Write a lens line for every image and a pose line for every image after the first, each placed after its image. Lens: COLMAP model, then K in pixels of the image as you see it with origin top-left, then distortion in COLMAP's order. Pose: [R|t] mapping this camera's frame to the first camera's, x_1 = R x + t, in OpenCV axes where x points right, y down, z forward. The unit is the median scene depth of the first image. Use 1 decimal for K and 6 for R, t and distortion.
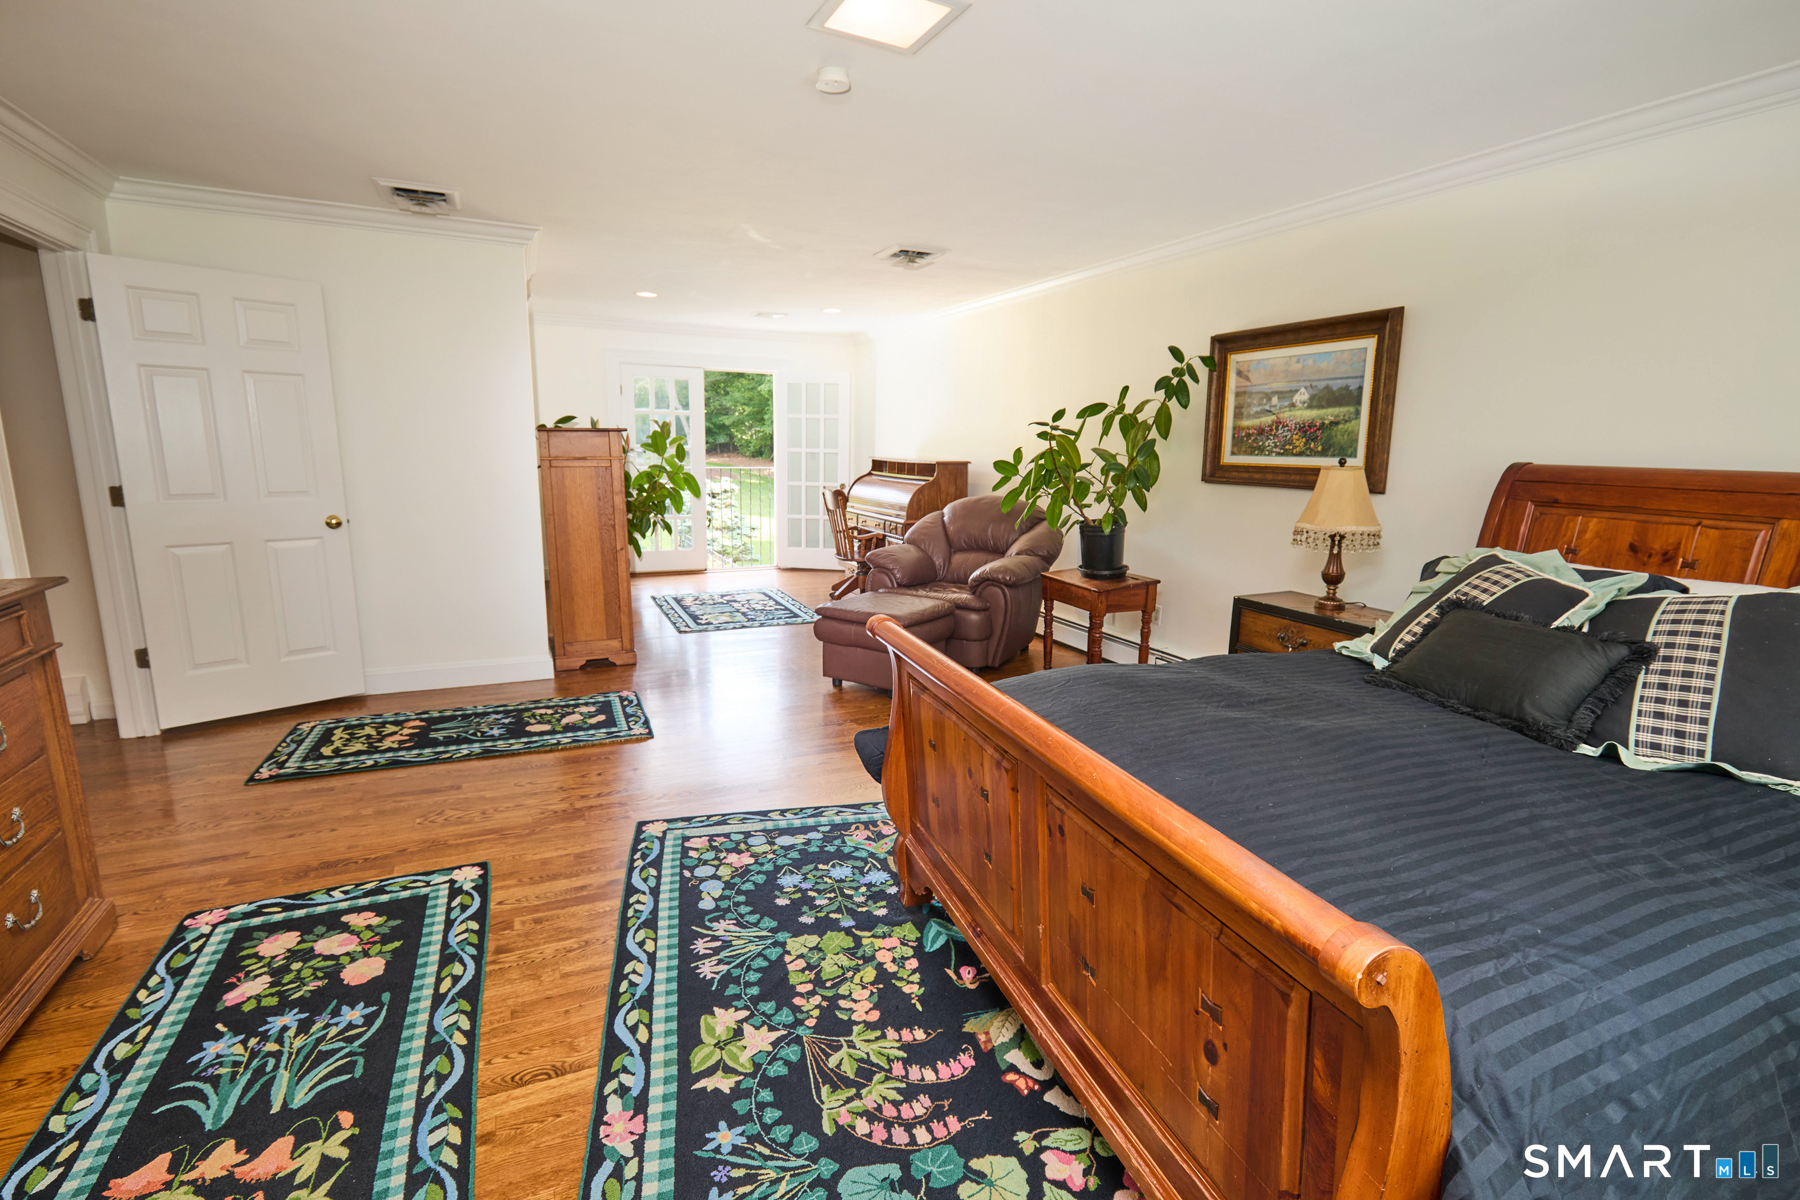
lens RADIAL K [[831.6, 0, 904.1], [0, 831.6, 619.1], [0, 0, 1]] dist [-0.001174, -0.000755]
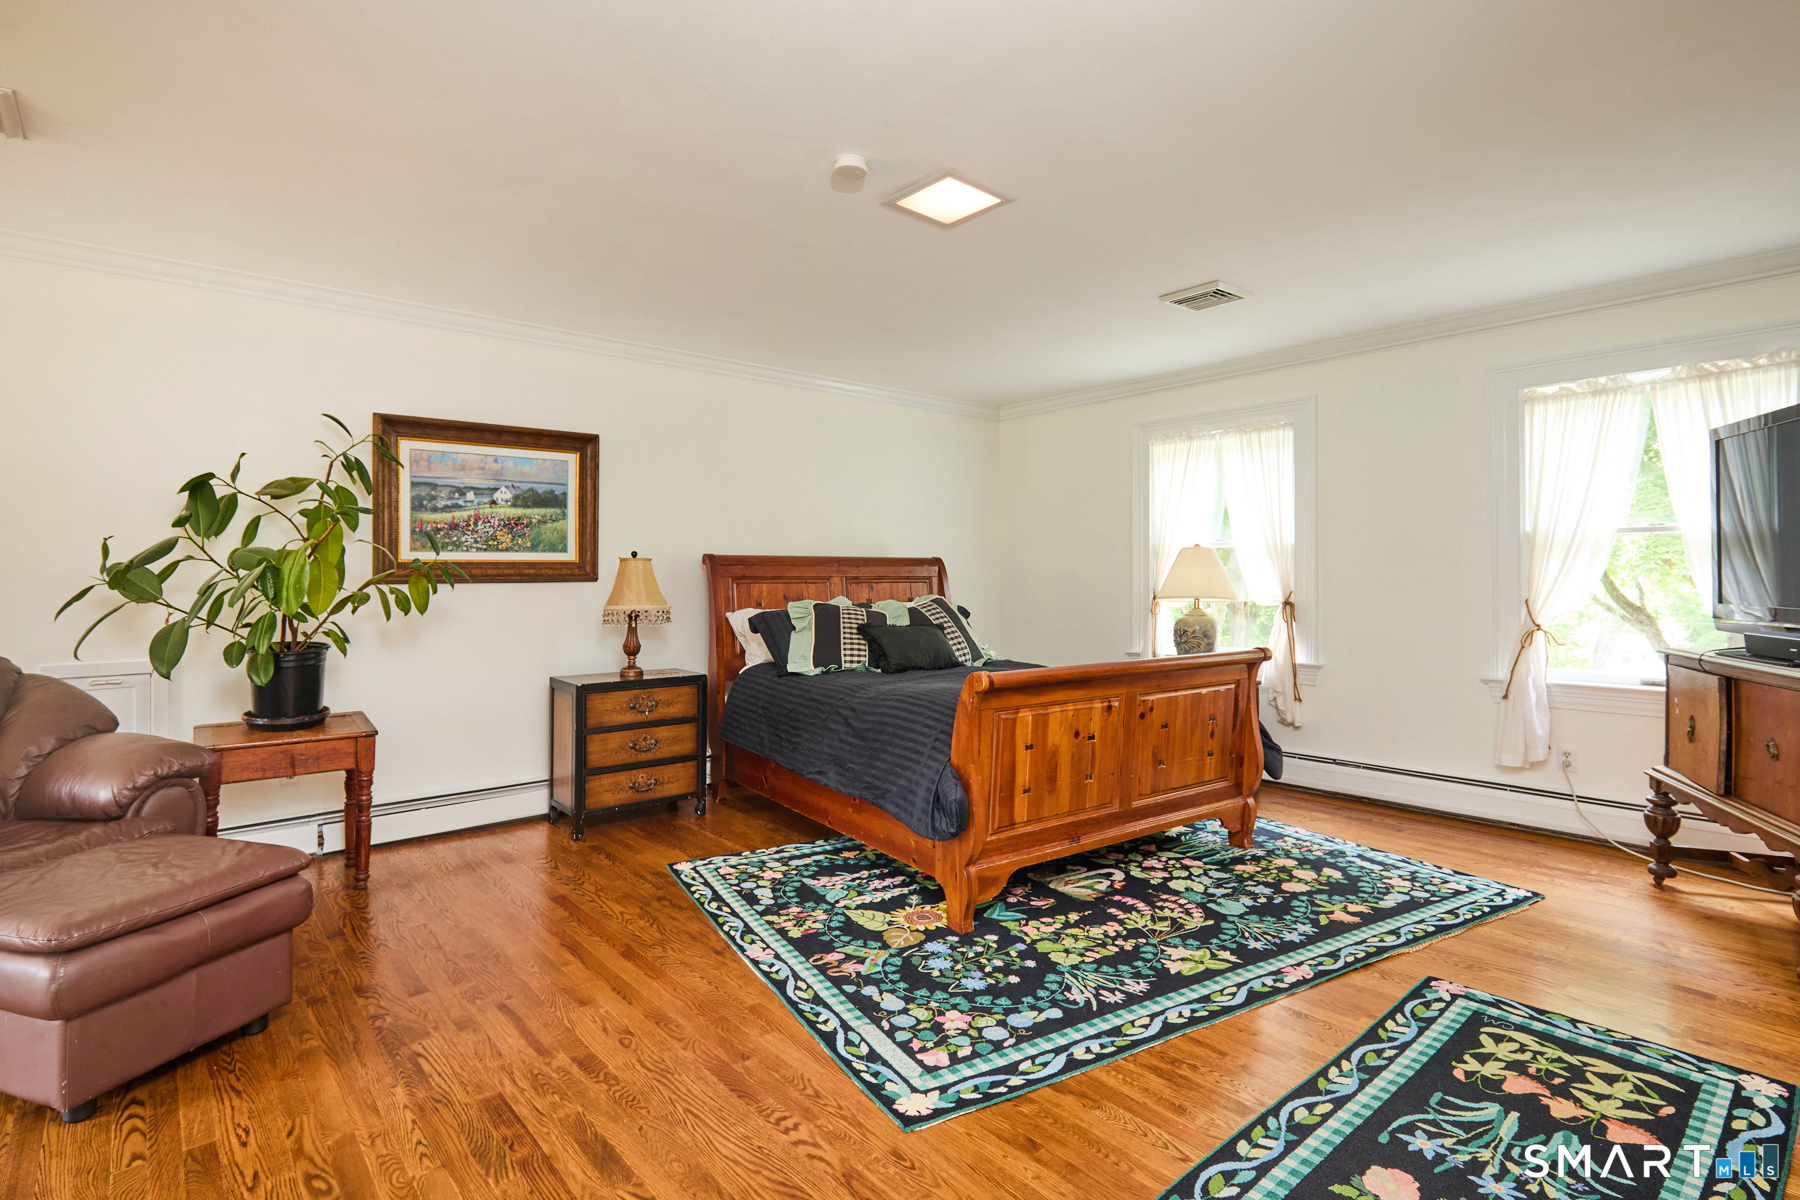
lens RADIAL K [[893.2, 0, 899.0], [0, 893.2, 580.9], [0, 0, 1]] dist [-0.002895, 0.000336]
pose [[-0.286864, -0.020866, 0.957744, -1.244326], [0.198522, 0.976765, 0.080742, -0.263278], [-0.937176, 0.213295, -0.276056, 1.473420]]
